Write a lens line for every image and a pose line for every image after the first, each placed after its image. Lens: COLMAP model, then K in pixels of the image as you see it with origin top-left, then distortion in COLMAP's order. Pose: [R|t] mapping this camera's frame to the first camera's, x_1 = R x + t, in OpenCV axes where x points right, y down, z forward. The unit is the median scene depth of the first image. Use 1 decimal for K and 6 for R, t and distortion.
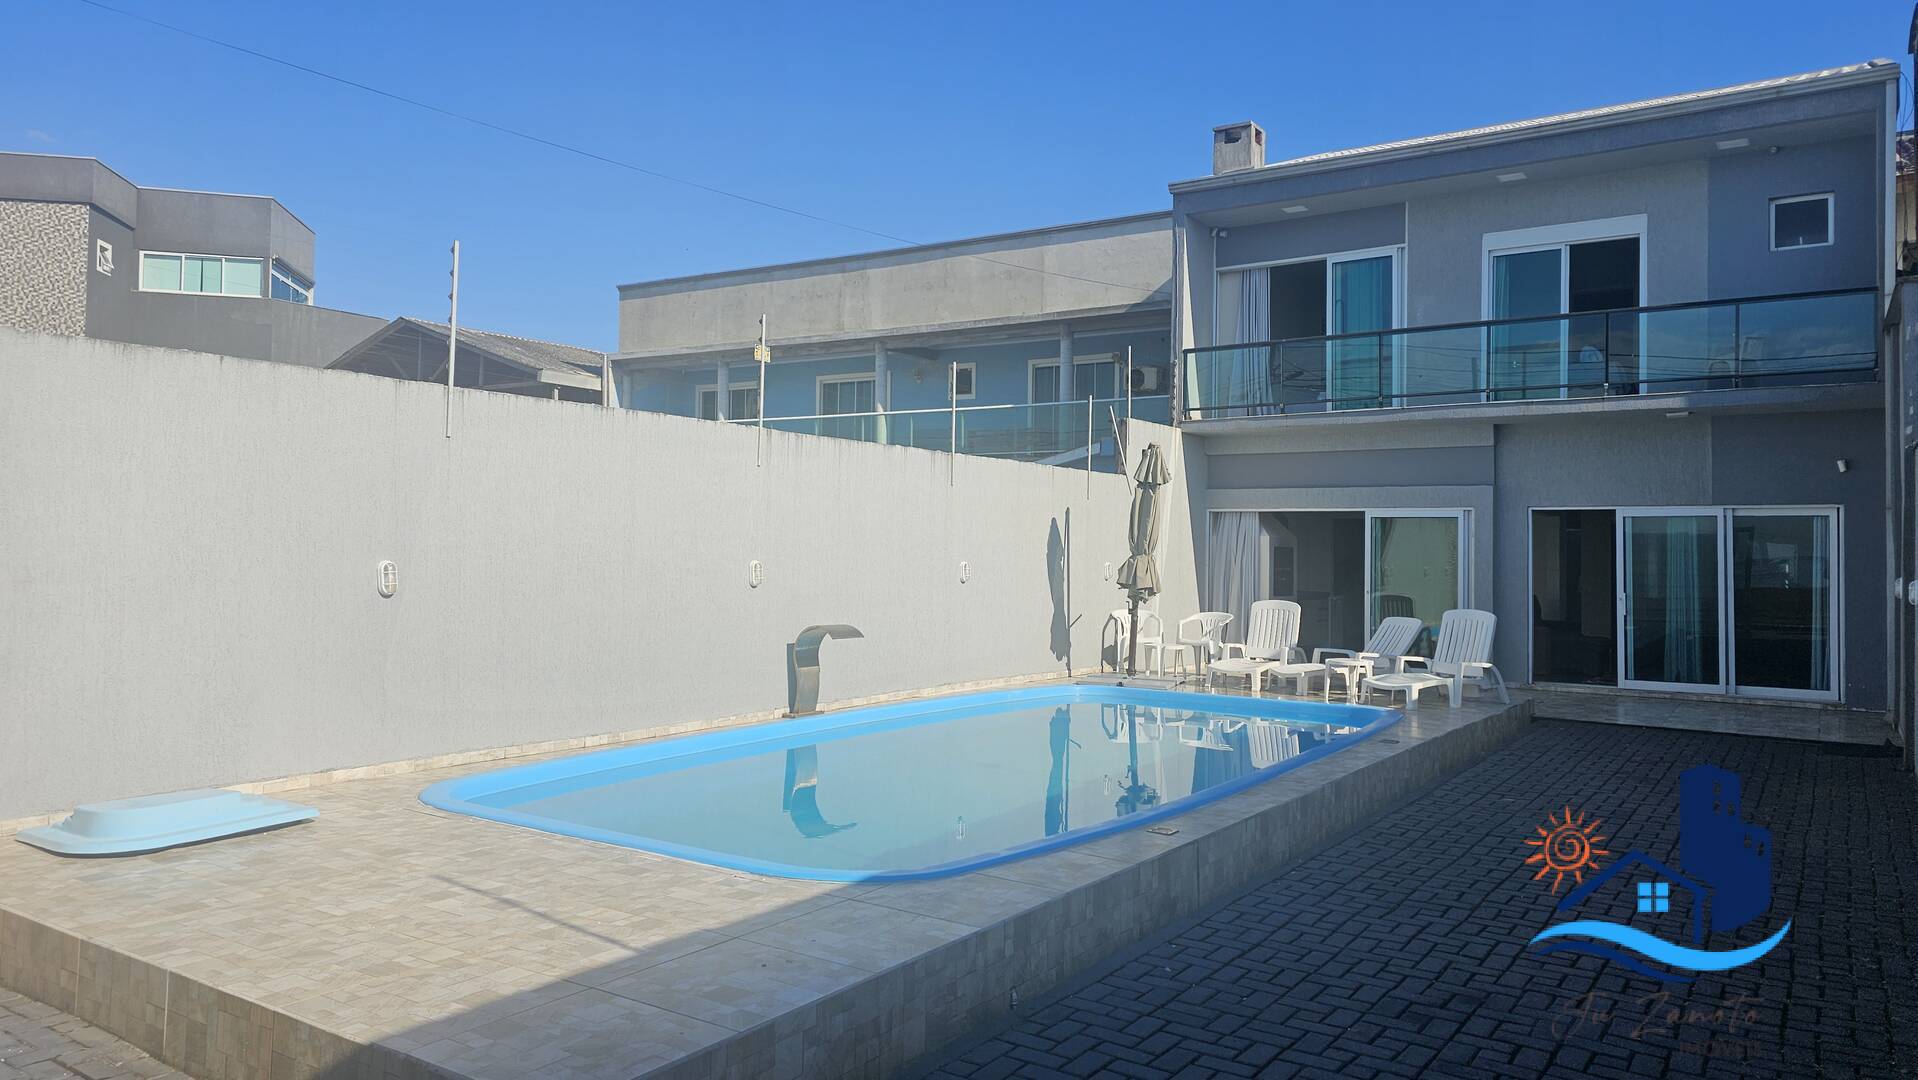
lens RADIAL K [[1265.6, 0, 958.9], [0, 1265.6, 523.7], [0, 0, 1]] dist [0.089064, -0.097689]
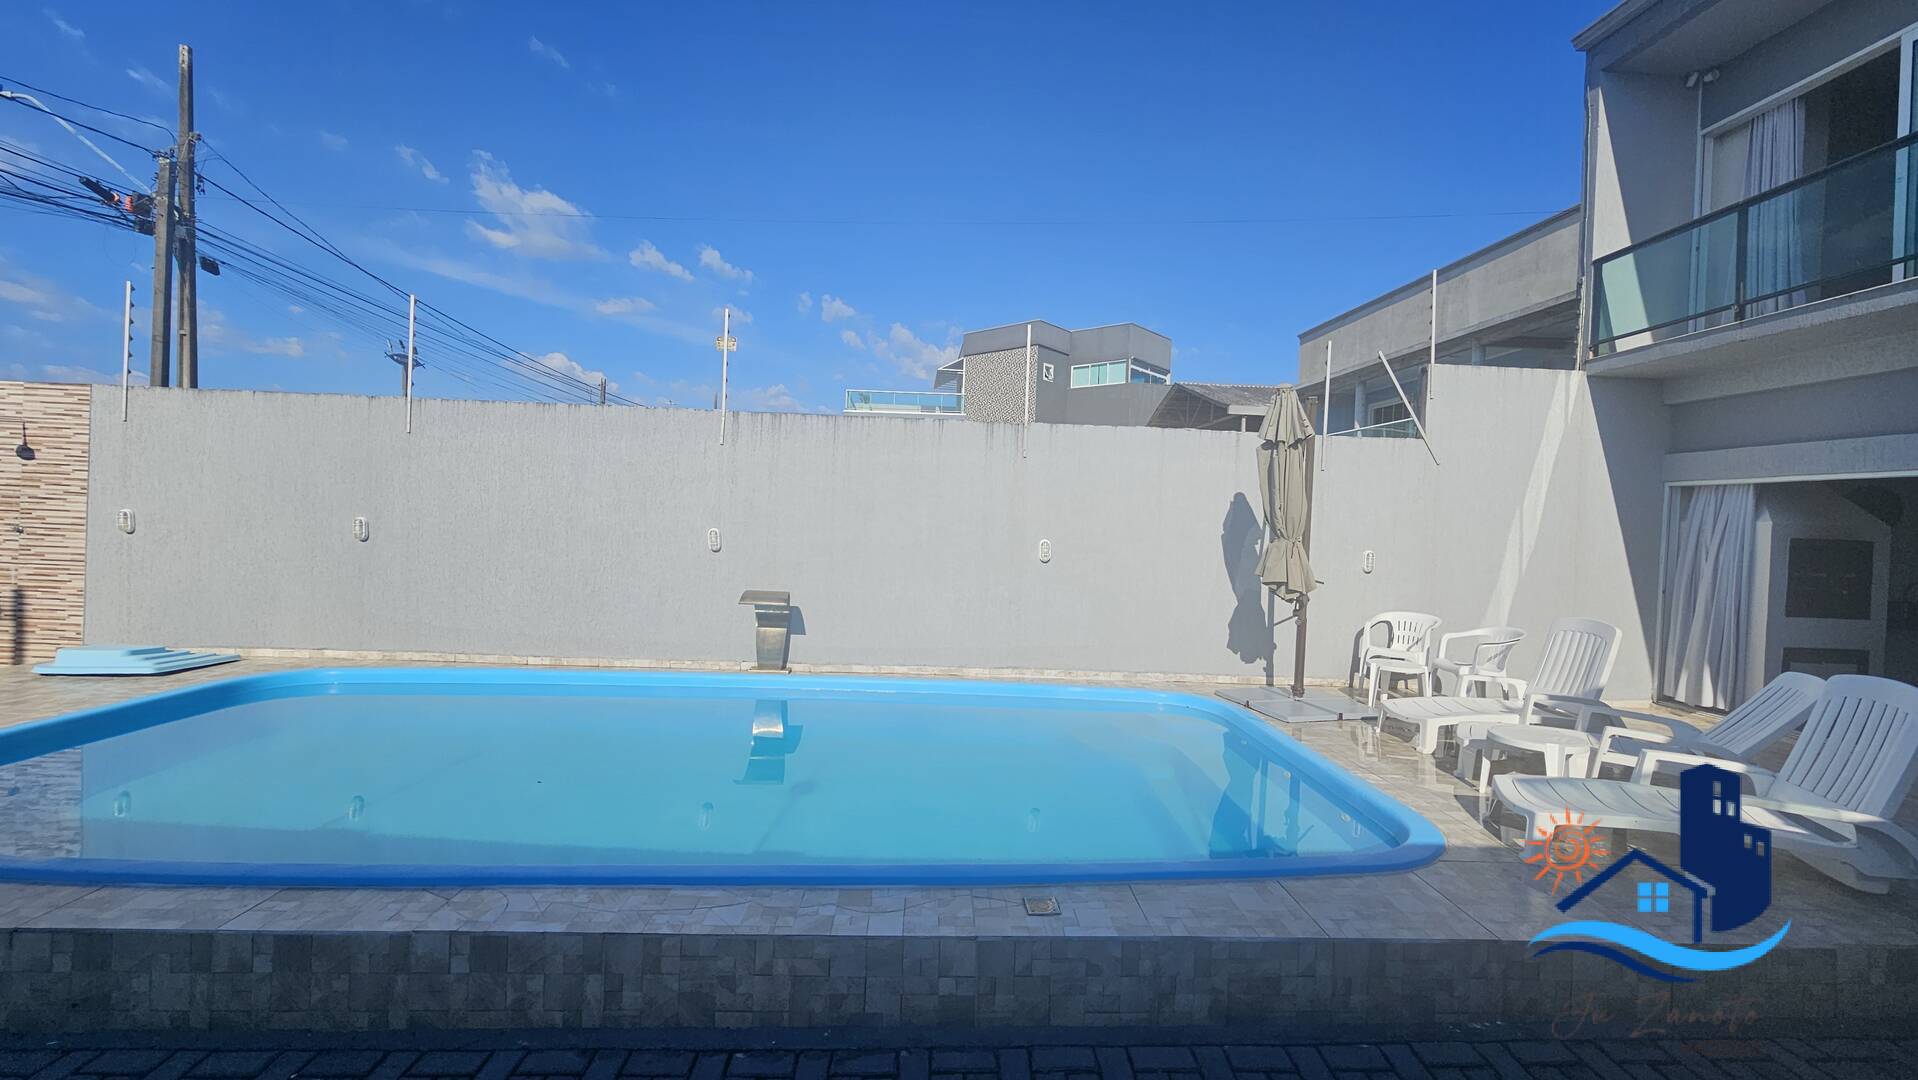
lens RADIAL K [[786.4, 0, 969.9], [0, 786.4, 535.1], [0, 0, 1]] dist [-0.006165, 0.001207]
pose [[0.606500, 0.019096, -0.794854, 0.321561], [-0.008743, 0.999811, 0.017349, 0.013566], [0.795035, -0.003572, 0.606553, 0.459740]]
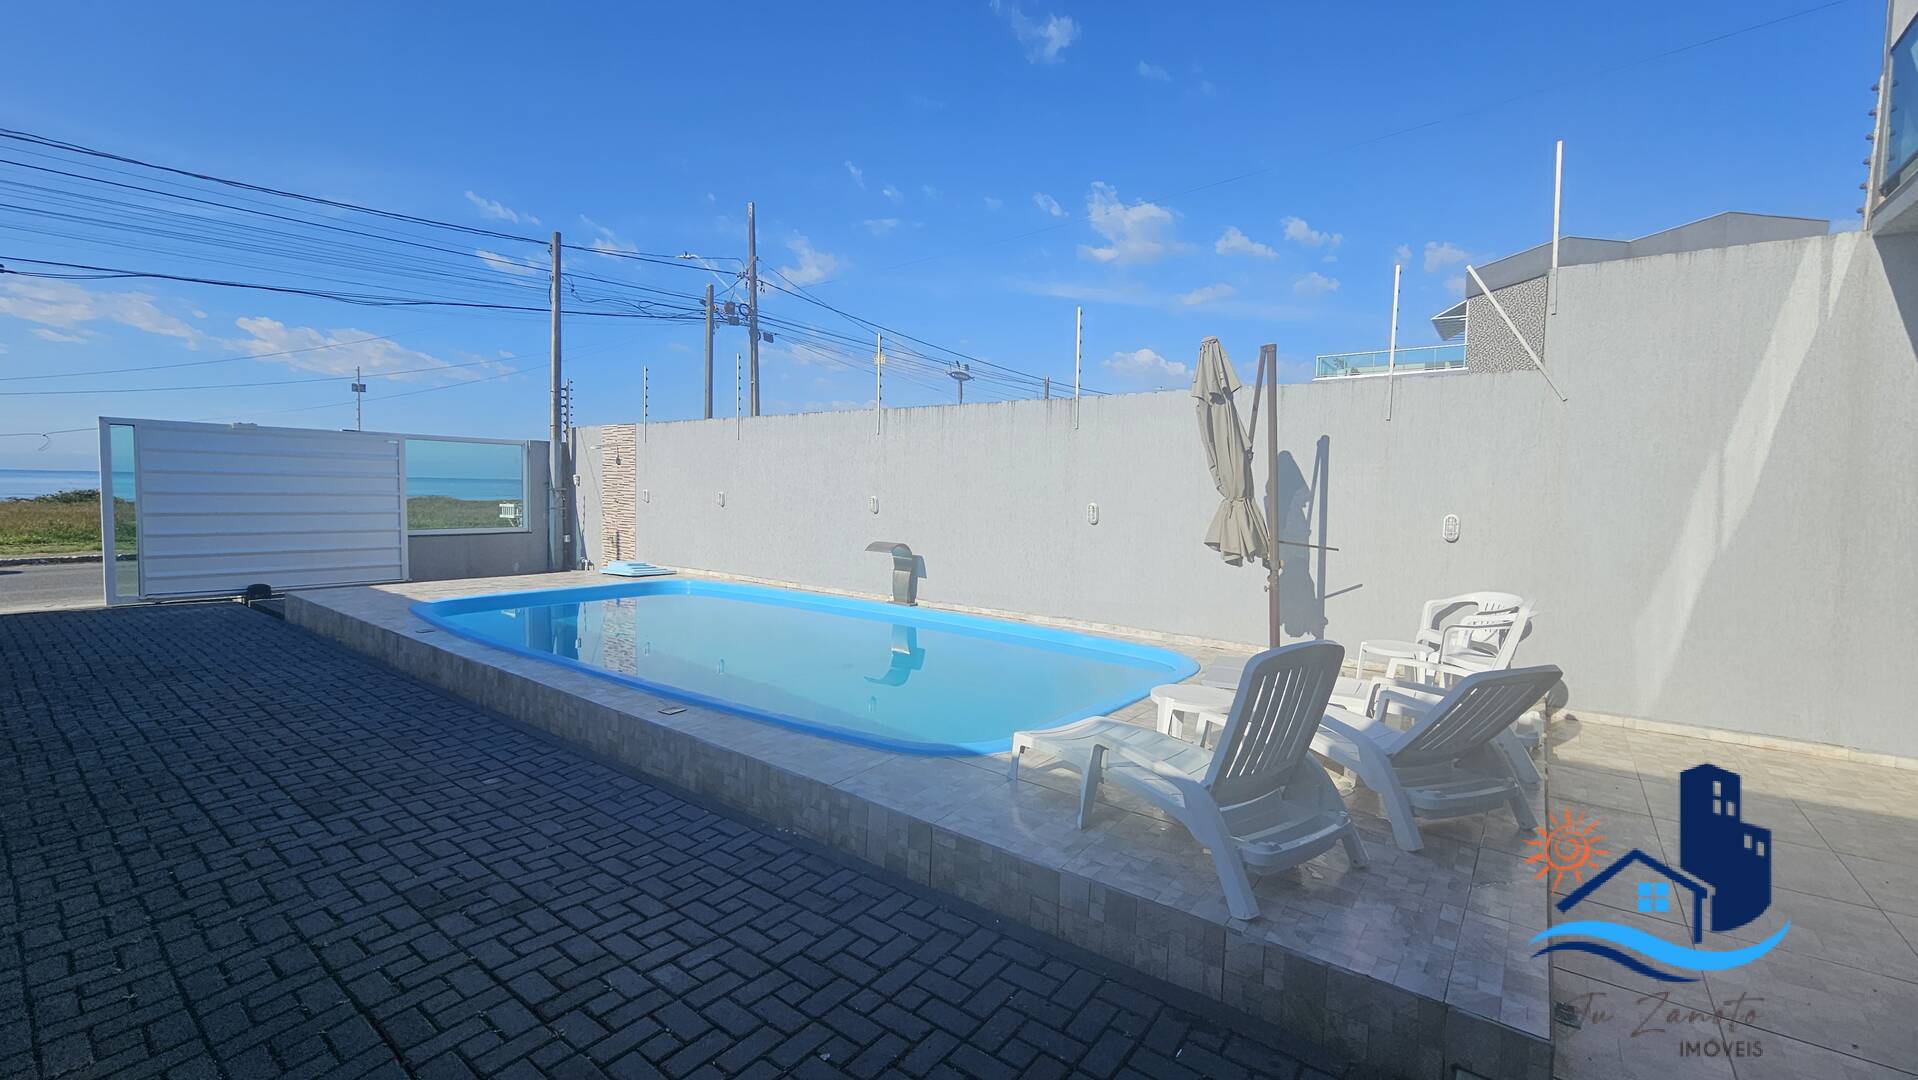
lens RADIAL K [[791.0, 0, 965.6], [0, 791.0, 532.6], [0, 0, 1]] dist [-0.003098, 0.000114]
pose [[-0.046887, 0.041391, -0.998042, 0.478435], [0.000779, 0.999142, 0.041400, 0.021168], [0.998900, 0.001164, -0.046879, 0.700885]]
